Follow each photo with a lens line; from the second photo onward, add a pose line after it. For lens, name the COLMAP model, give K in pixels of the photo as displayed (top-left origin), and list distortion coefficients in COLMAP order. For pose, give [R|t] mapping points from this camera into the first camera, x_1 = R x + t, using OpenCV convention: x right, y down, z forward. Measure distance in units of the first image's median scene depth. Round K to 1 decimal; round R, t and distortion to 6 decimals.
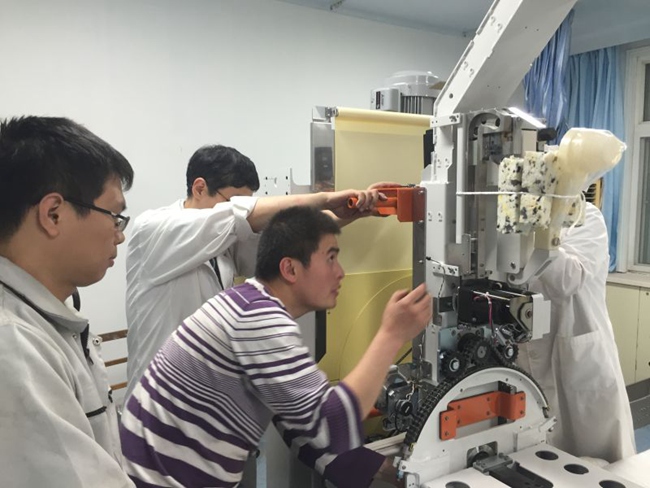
lens RADIAL K [[557.7, 0, 325.0], [0, 557.7, 244.0], [0, 0, 1]] dist [0.003058, 0.001640]
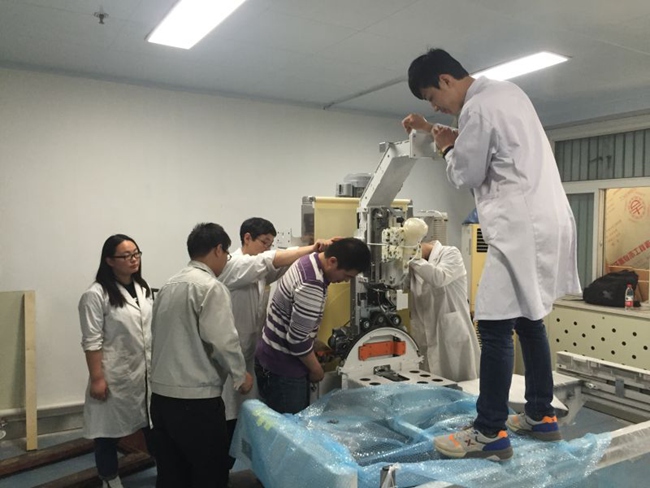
lens RADIAL K [[557.7, 0, 325.0], [0, 557.7, 244.0], [0, 0, 1]] dist [0.003058, 0.001640]
pose [[0.999763, 0.007401, -0.020489, 0.116456], [-0.008444, 0.998647, -0.051305, 0.021507], [0.020082, 0.051466, 0.998473, -1.132554]]
